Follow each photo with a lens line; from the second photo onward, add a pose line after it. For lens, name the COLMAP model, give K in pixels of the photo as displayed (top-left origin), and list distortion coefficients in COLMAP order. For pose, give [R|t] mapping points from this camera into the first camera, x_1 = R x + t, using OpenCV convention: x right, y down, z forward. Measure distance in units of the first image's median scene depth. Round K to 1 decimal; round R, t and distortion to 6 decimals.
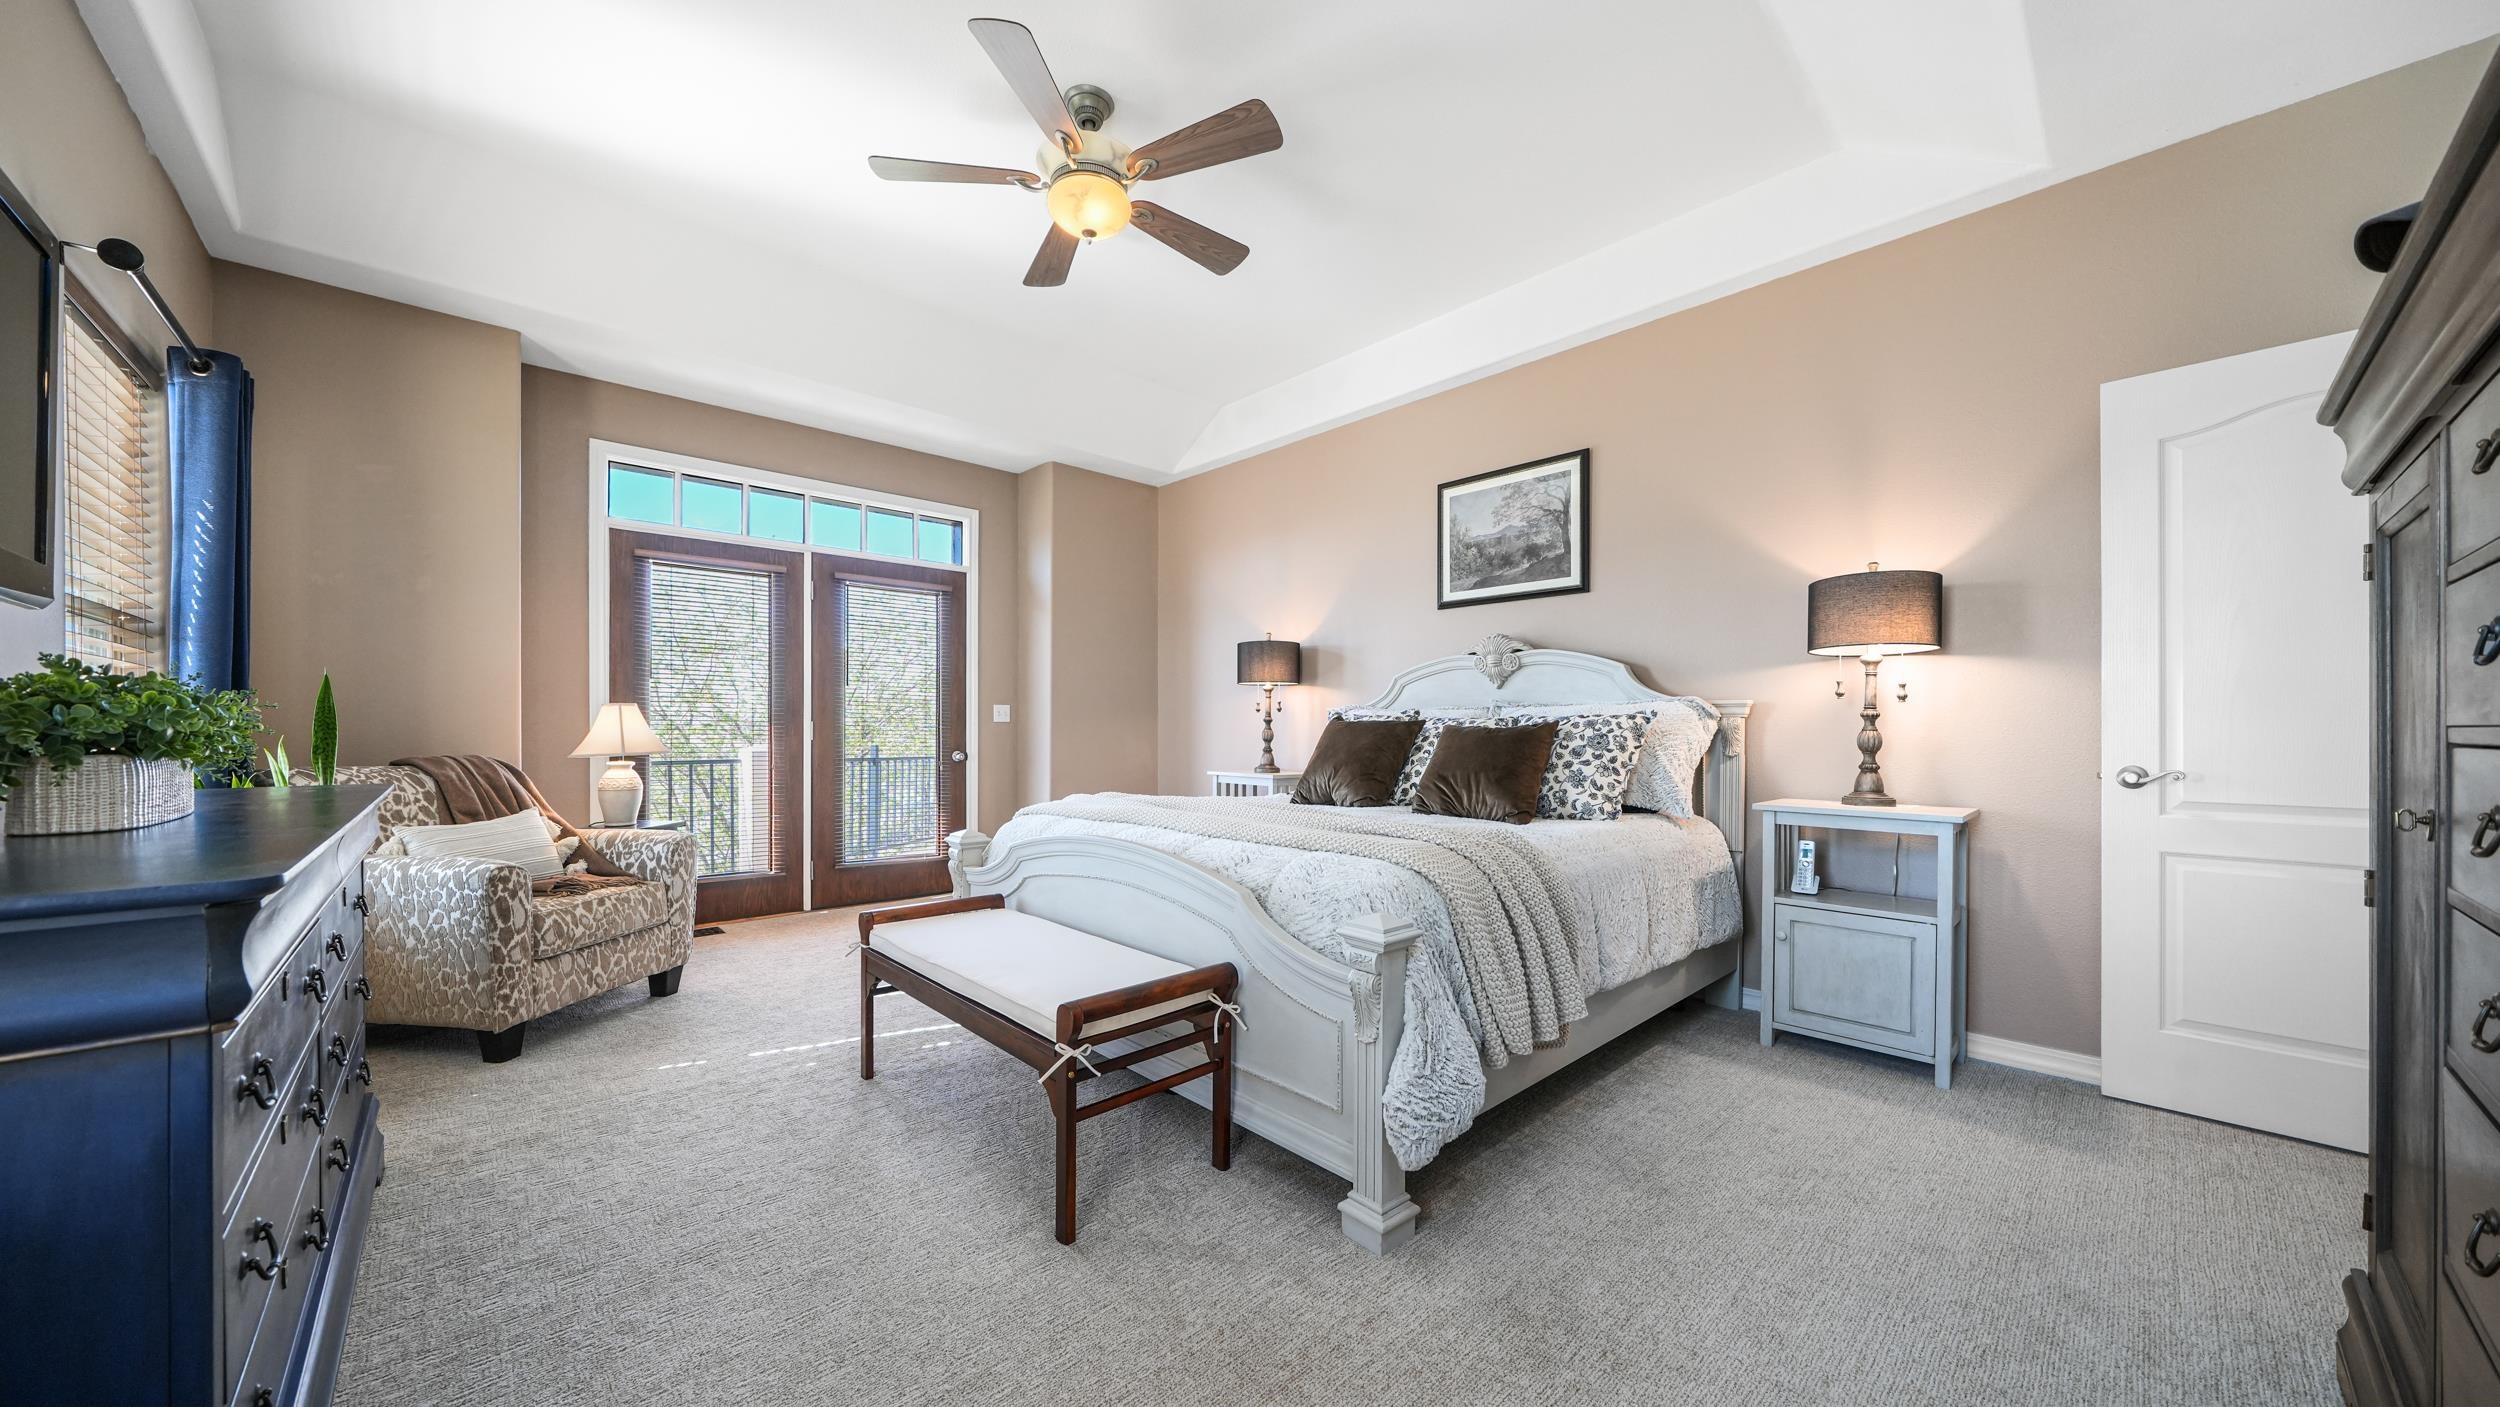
lens RADIAL K [[852.5, 0, 1249.0], [0, 852.5, 720.9], [0, 0, 1]] dist [-0.008312, 0.000690]
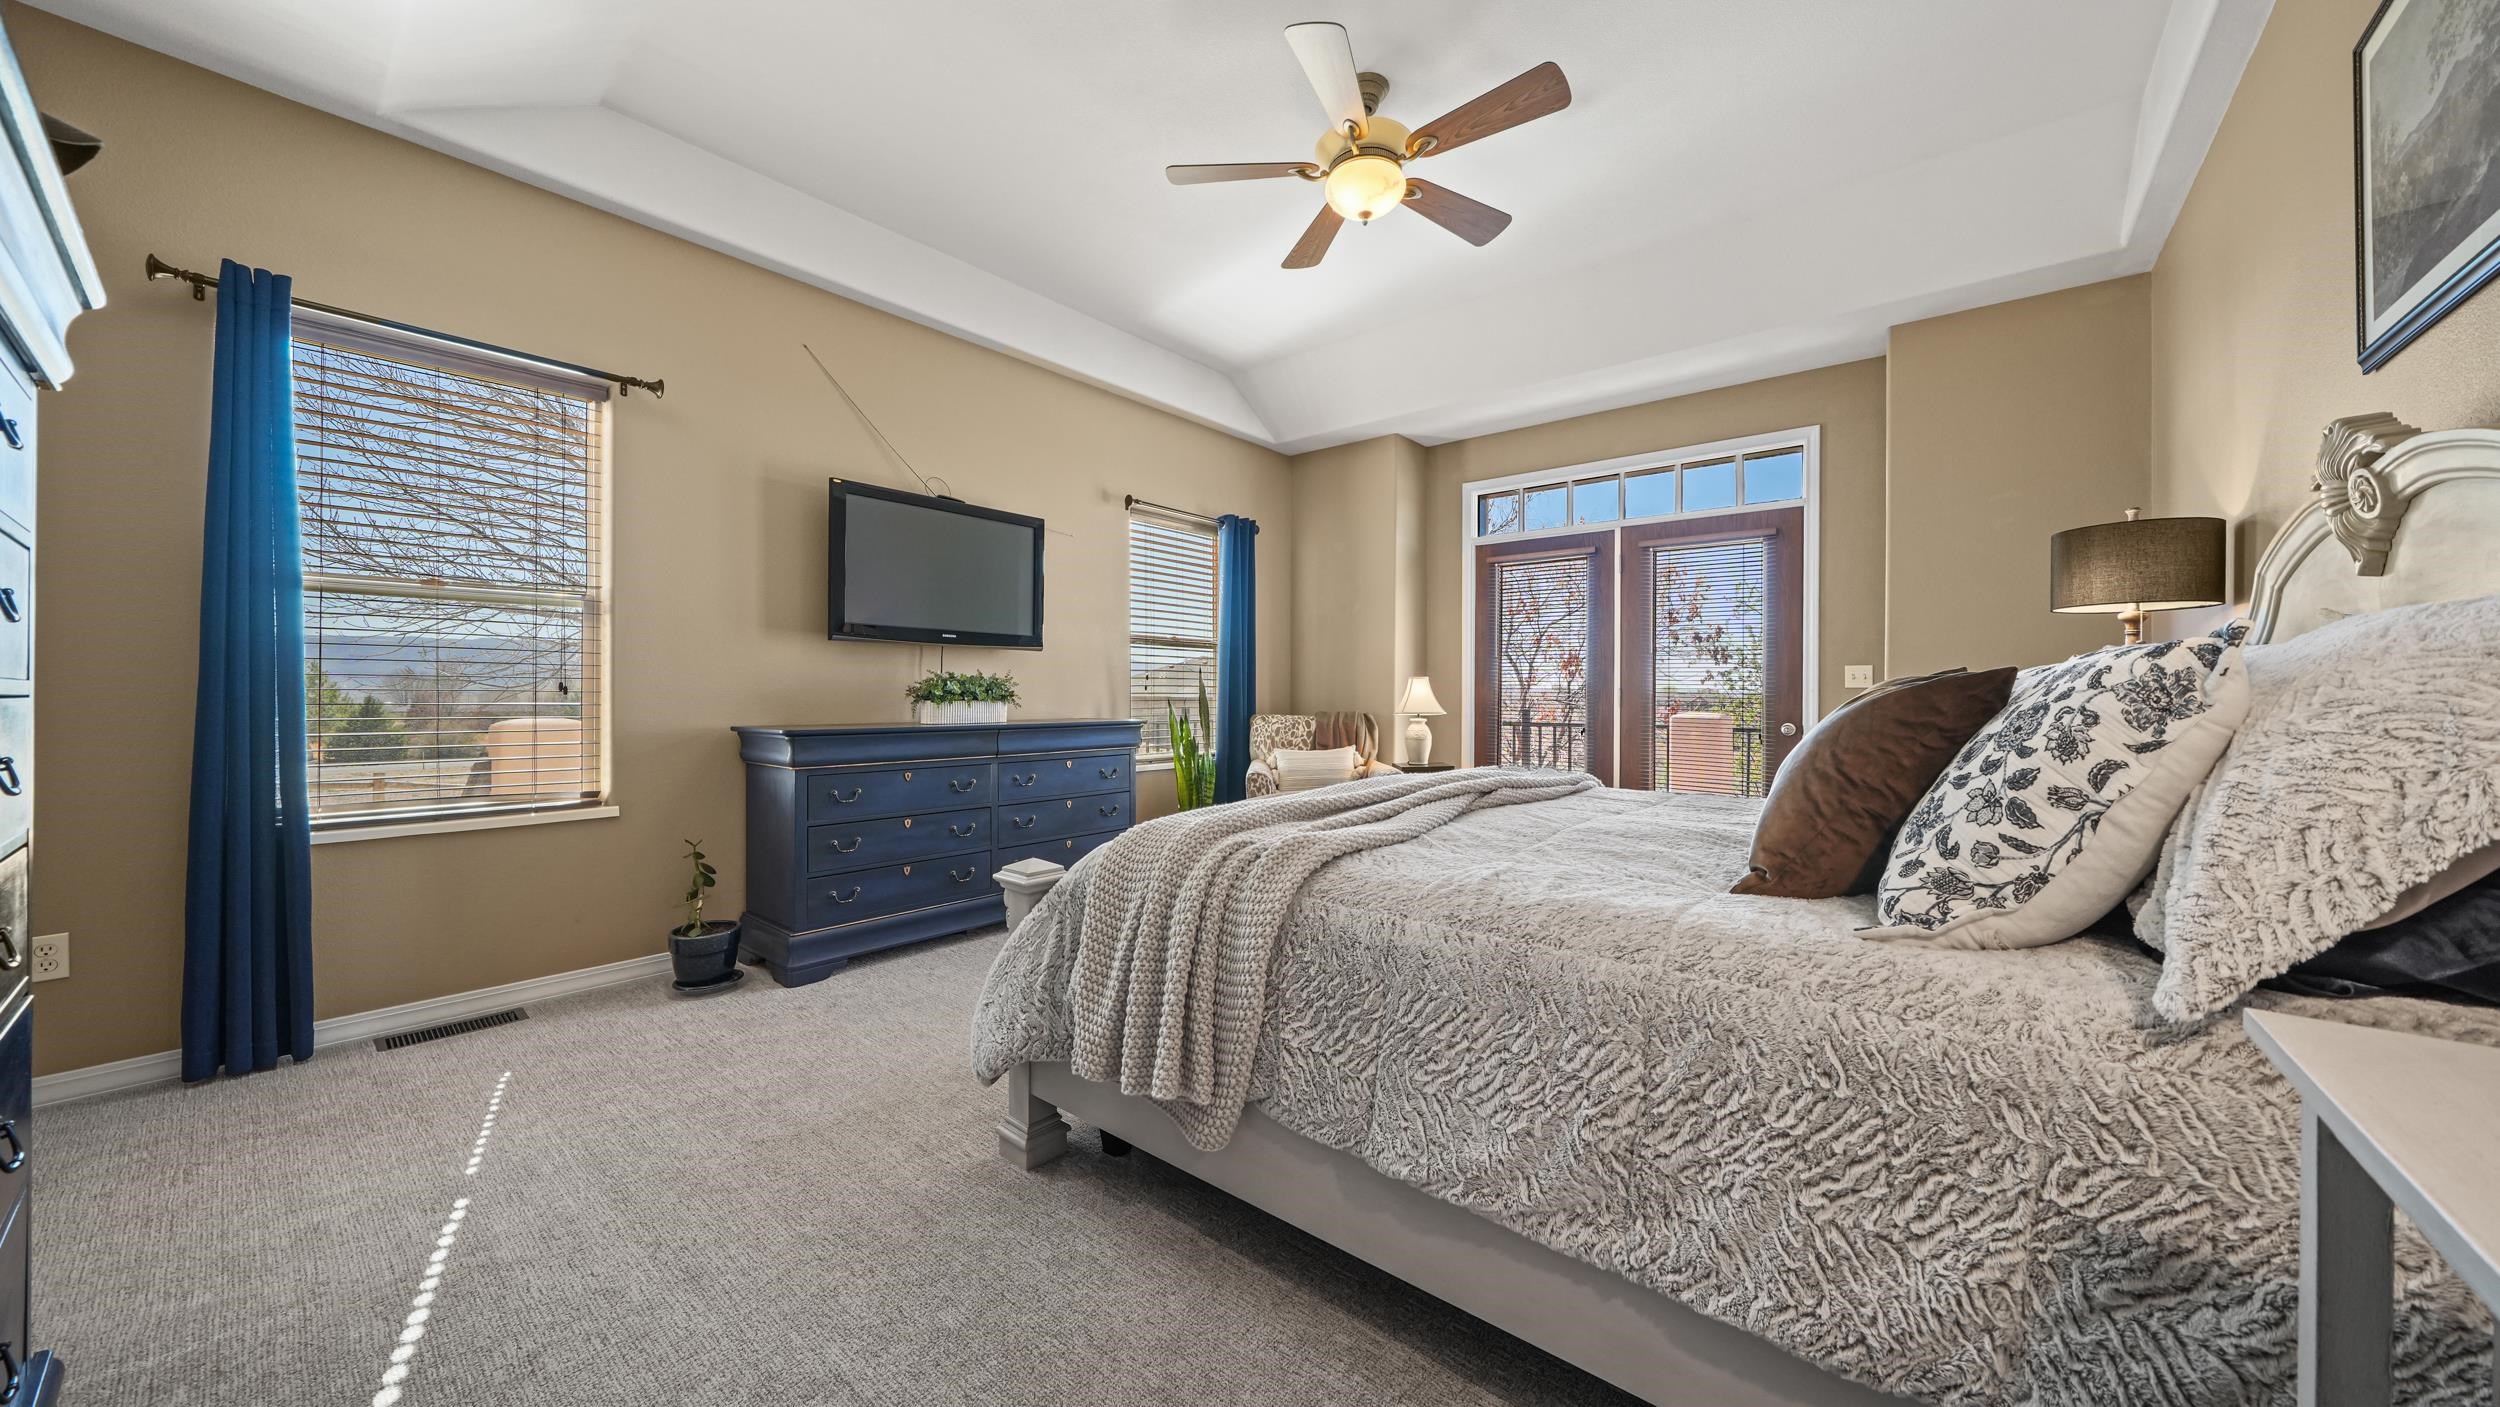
lens RADIAL K [[852.5, 0, 1244.4], [0, 852.5, 698.5], [0, 0, 1]] dist [-0.008312, 0.000690]
pose [[0.117365, 0.002767, -0.993085, 0.545550], [0.003966, 0.999987, 0.003255, 0.007897], [0.993081, -0.004321, 0.117353, 0.482631]]
